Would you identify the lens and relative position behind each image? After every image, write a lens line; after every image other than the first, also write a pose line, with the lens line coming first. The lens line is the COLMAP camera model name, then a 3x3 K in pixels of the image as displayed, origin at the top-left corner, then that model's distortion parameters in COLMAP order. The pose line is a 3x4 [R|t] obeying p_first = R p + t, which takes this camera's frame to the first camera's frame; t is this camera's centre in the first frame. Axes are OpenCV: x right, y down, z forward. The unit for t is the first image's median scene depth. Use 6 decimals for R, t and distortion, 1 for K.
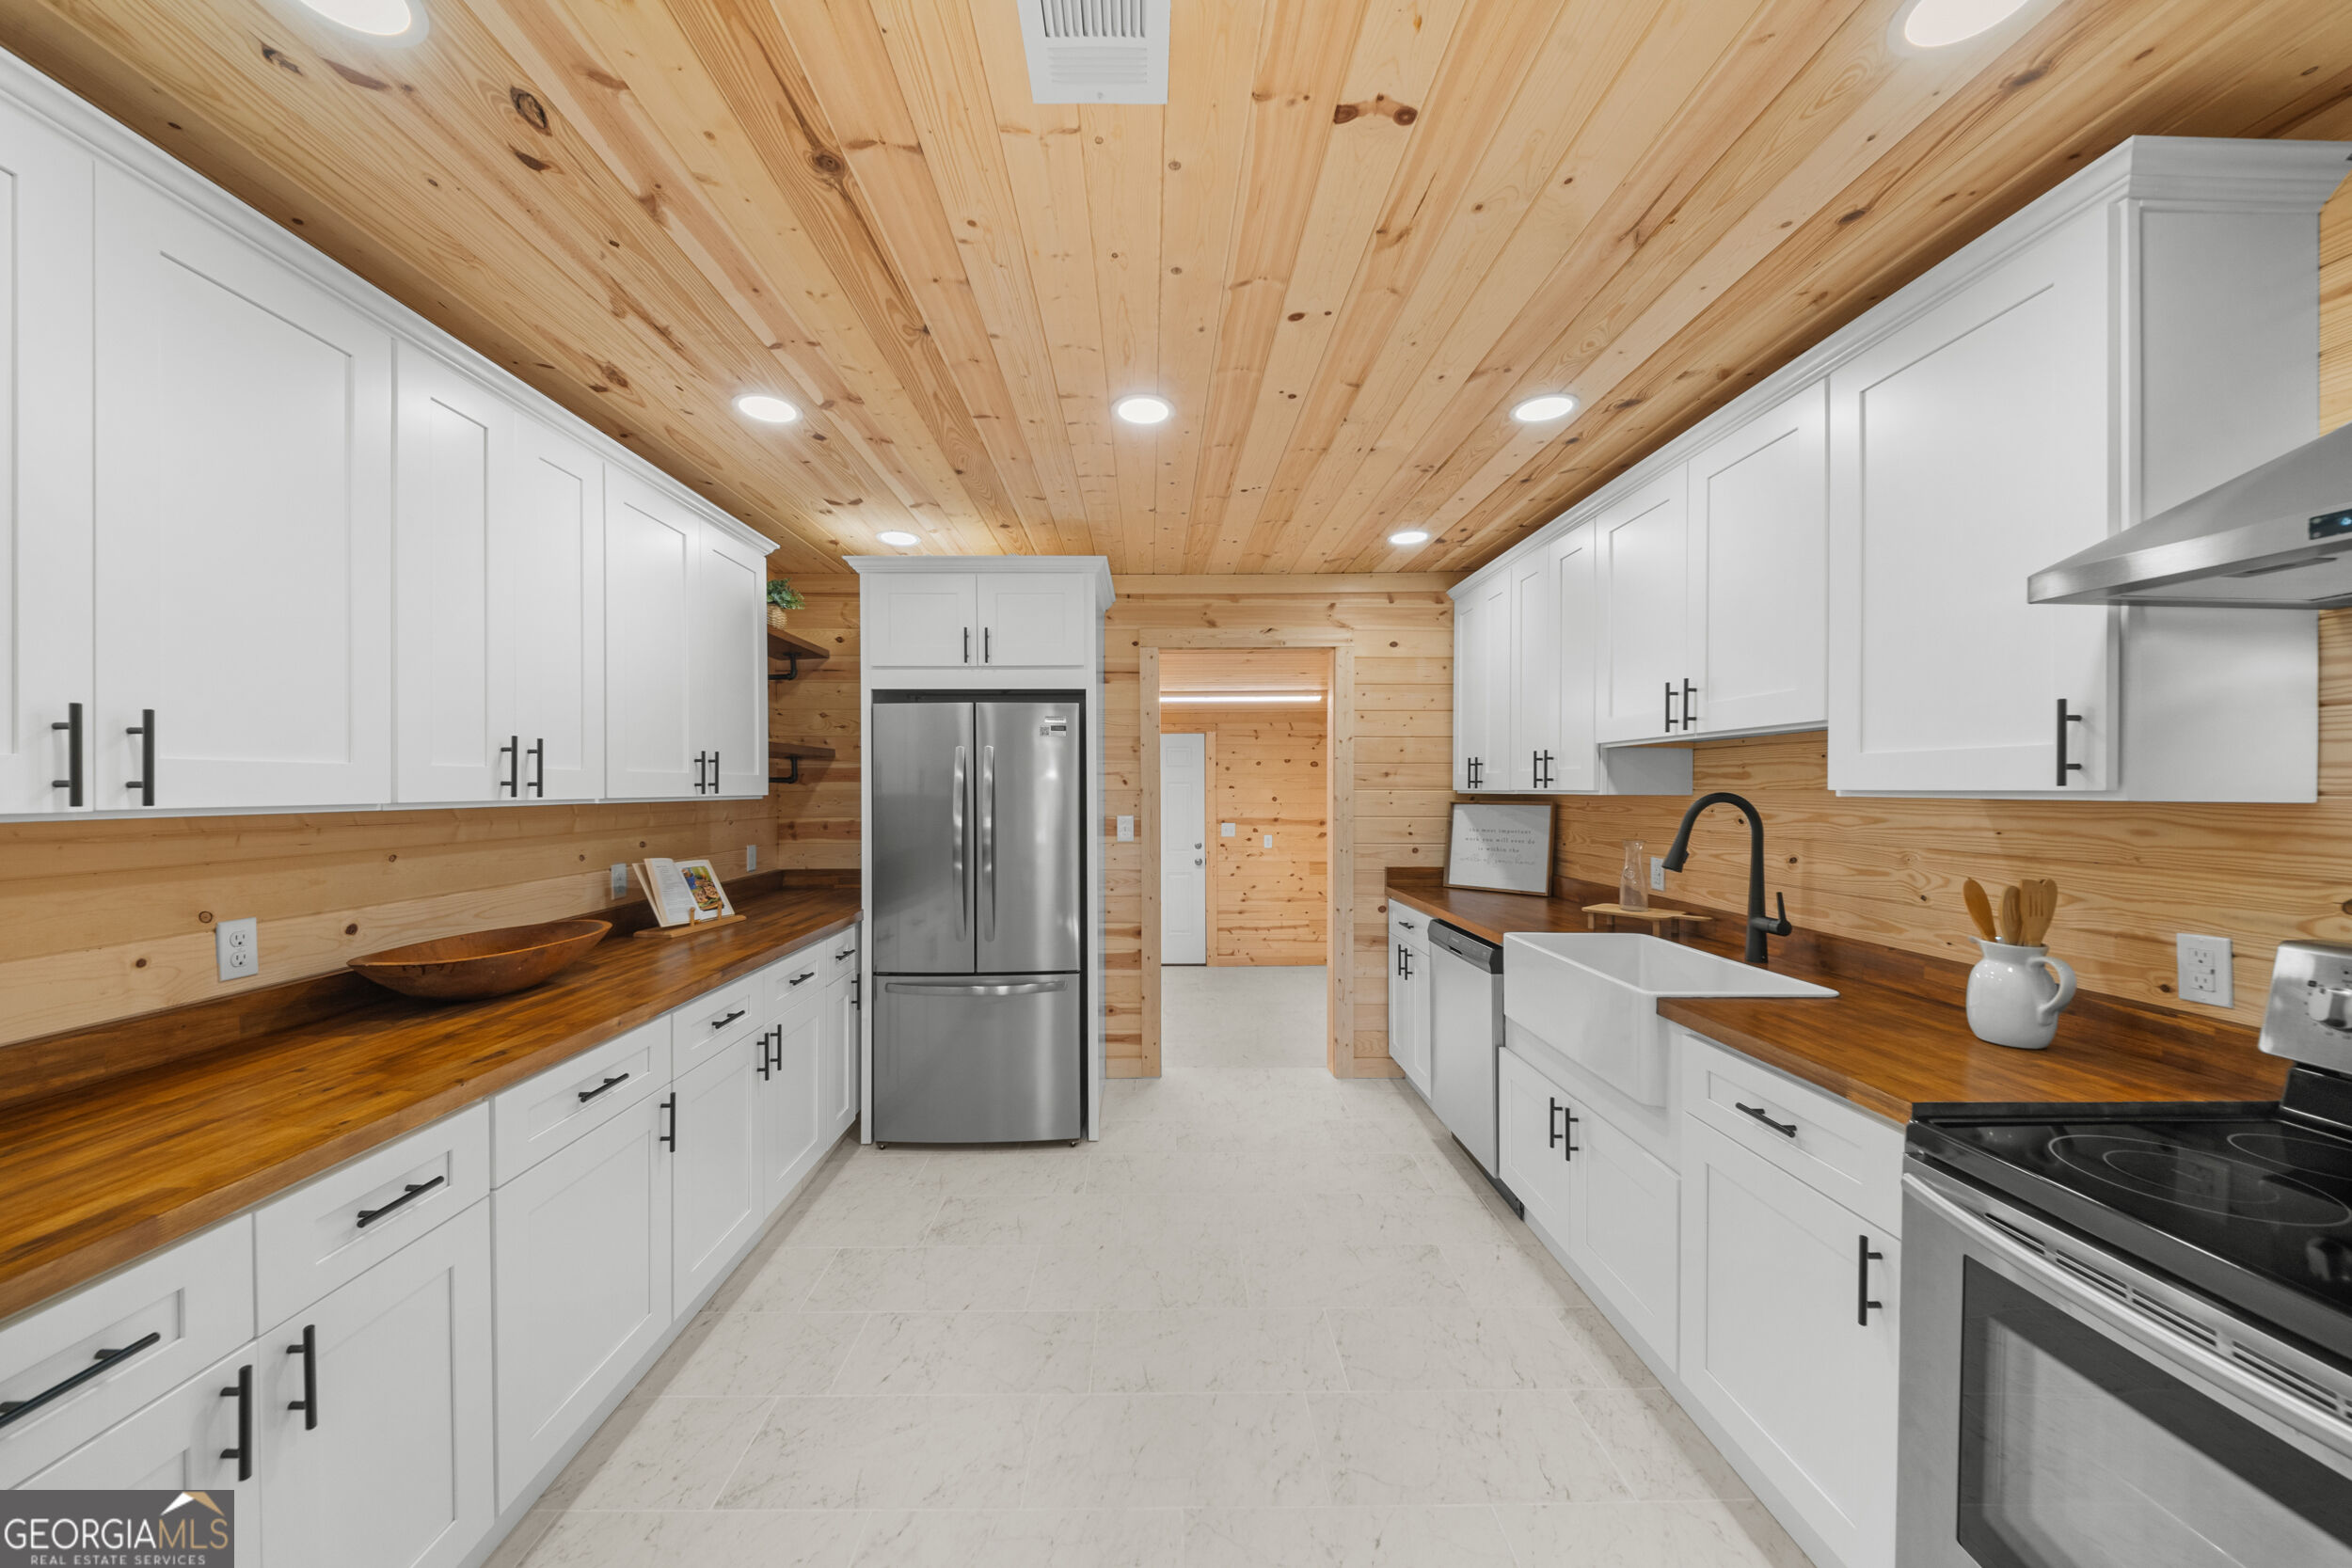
lens RADIAL K [[829.8, 0, 1160.2], [0, 829.8, 787.5], [0, 0, 1]] dist [0.004969, -0.000572]
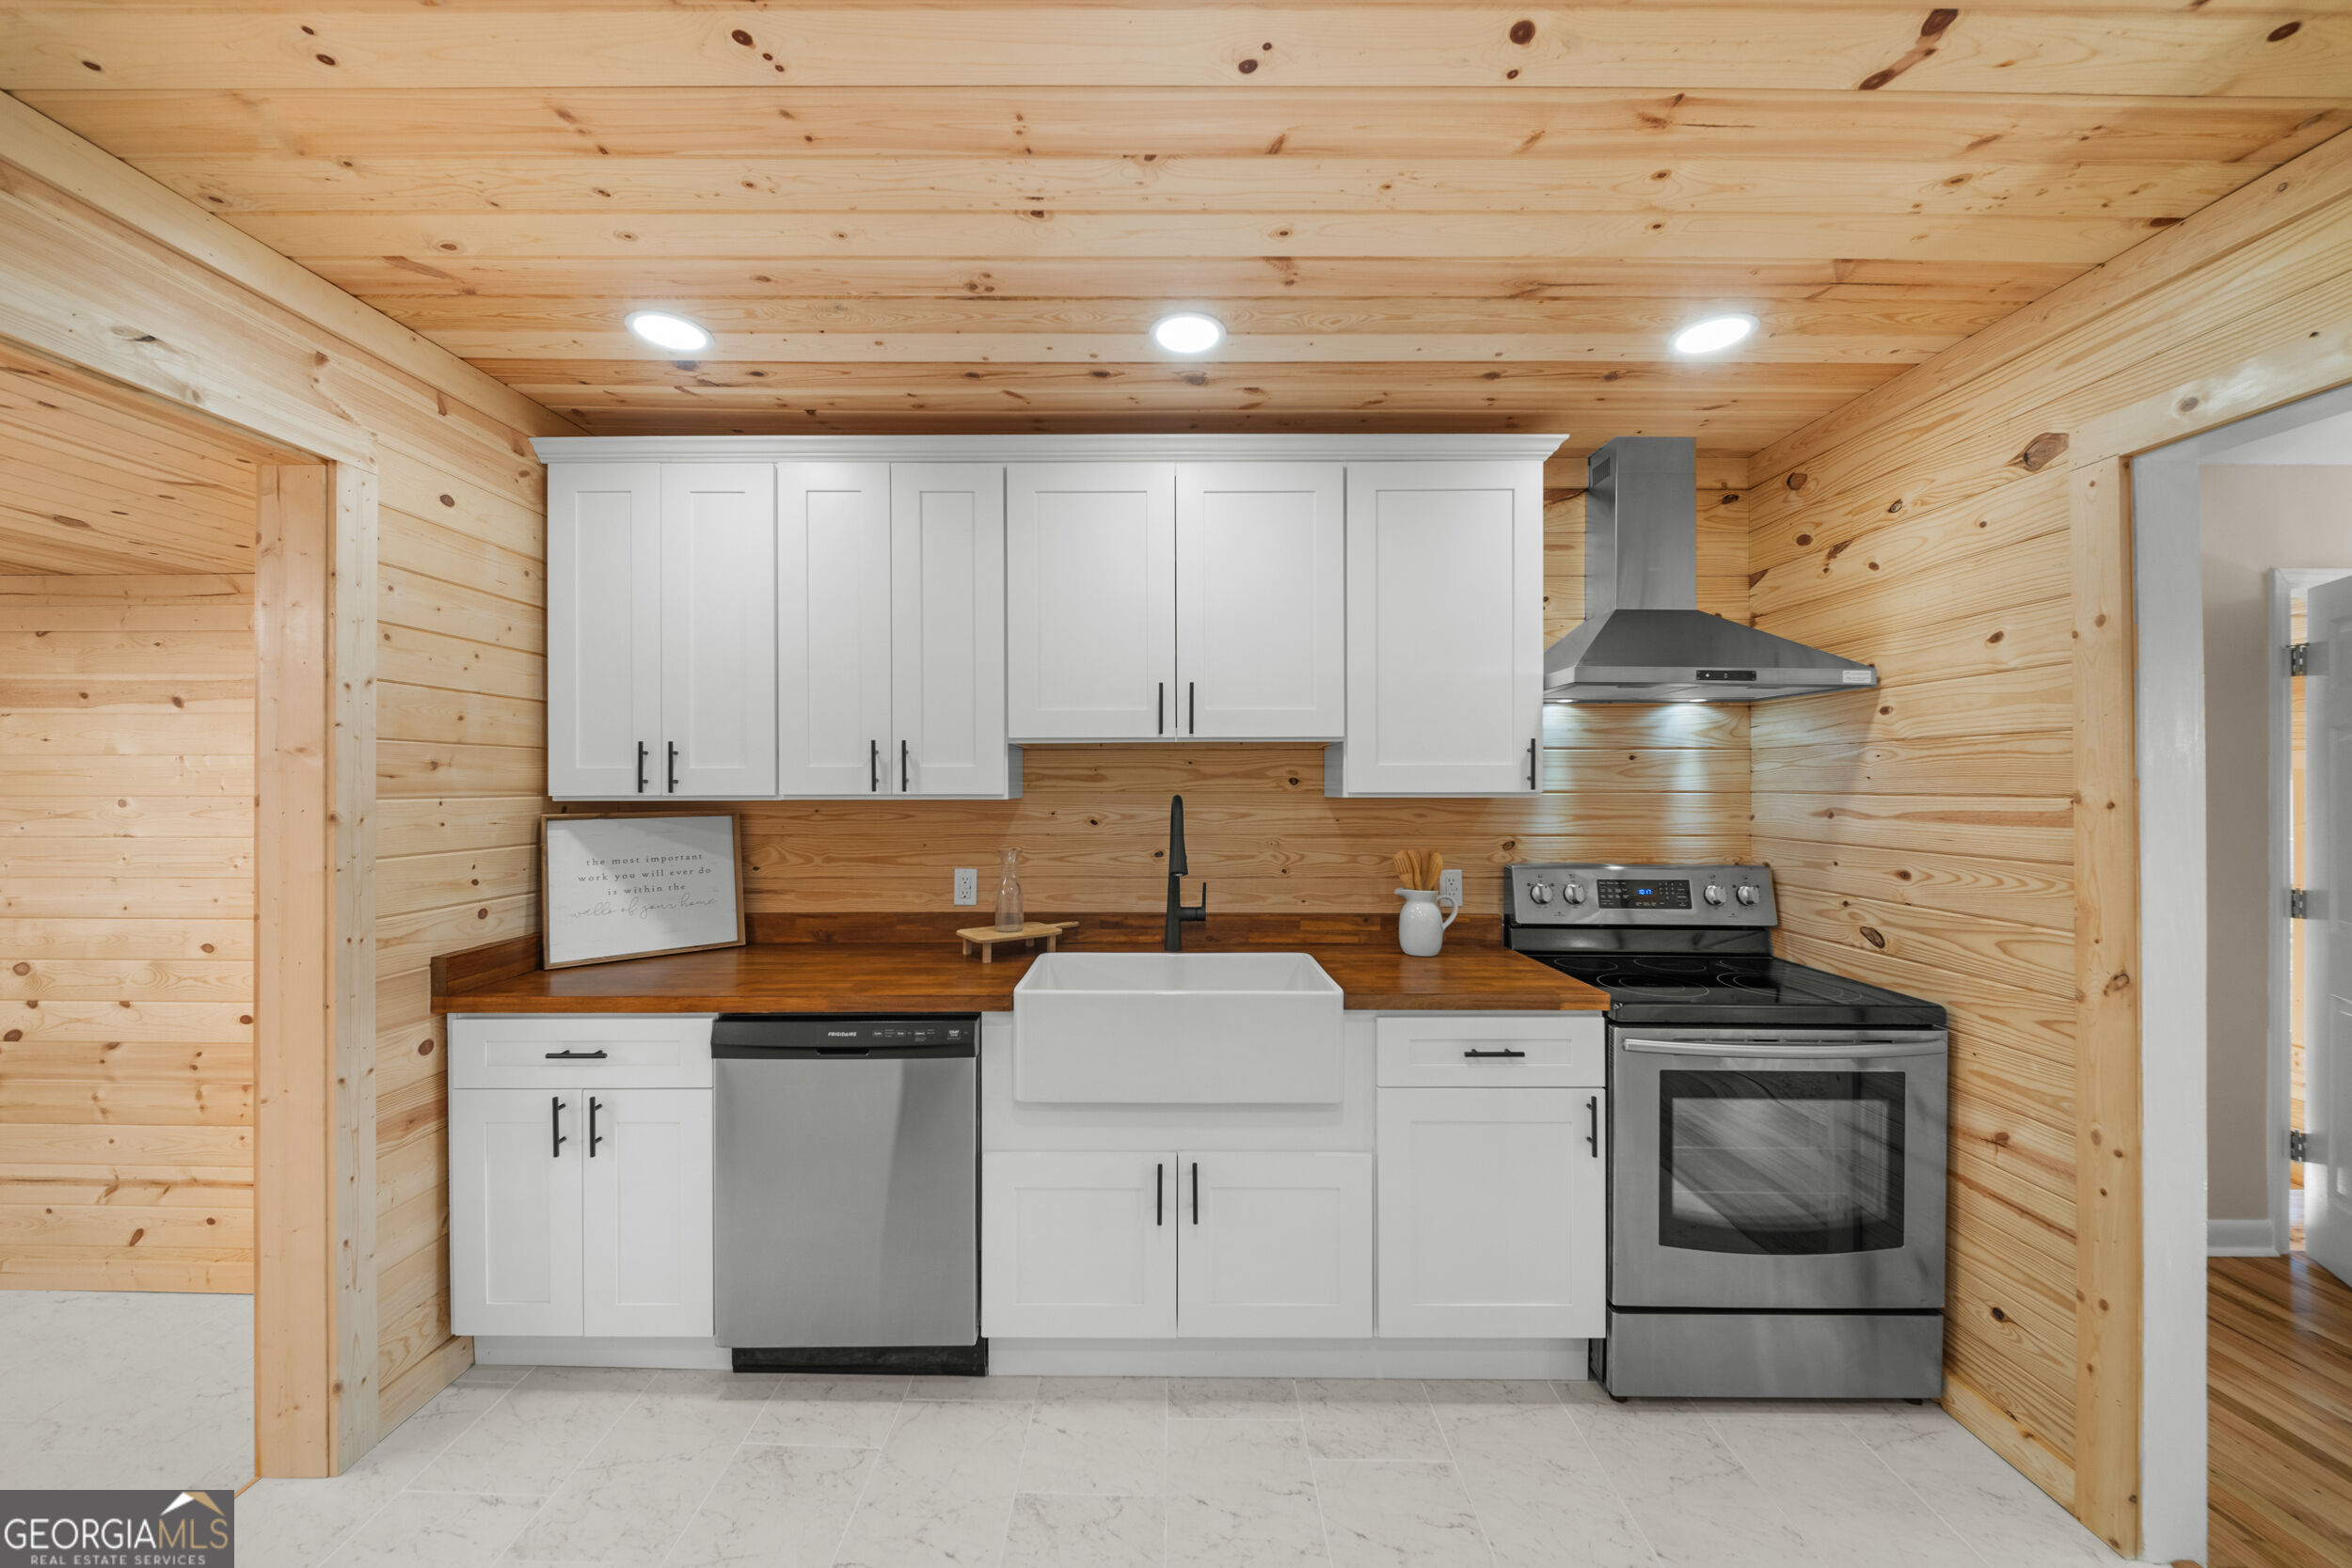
lens RADIAL K [[829.8, 0, 1176.6], [0, 829.8, 786.8], [0, 0, 1]] dist [0.004969, -0.000572]
pose [[0.013964, -0.002180, 0.999900, -0.281487], [0.001626, 0.999996, 0.002157, -0.004591], [-0.999901, 0.001596, 0.013967, 0.764886]]
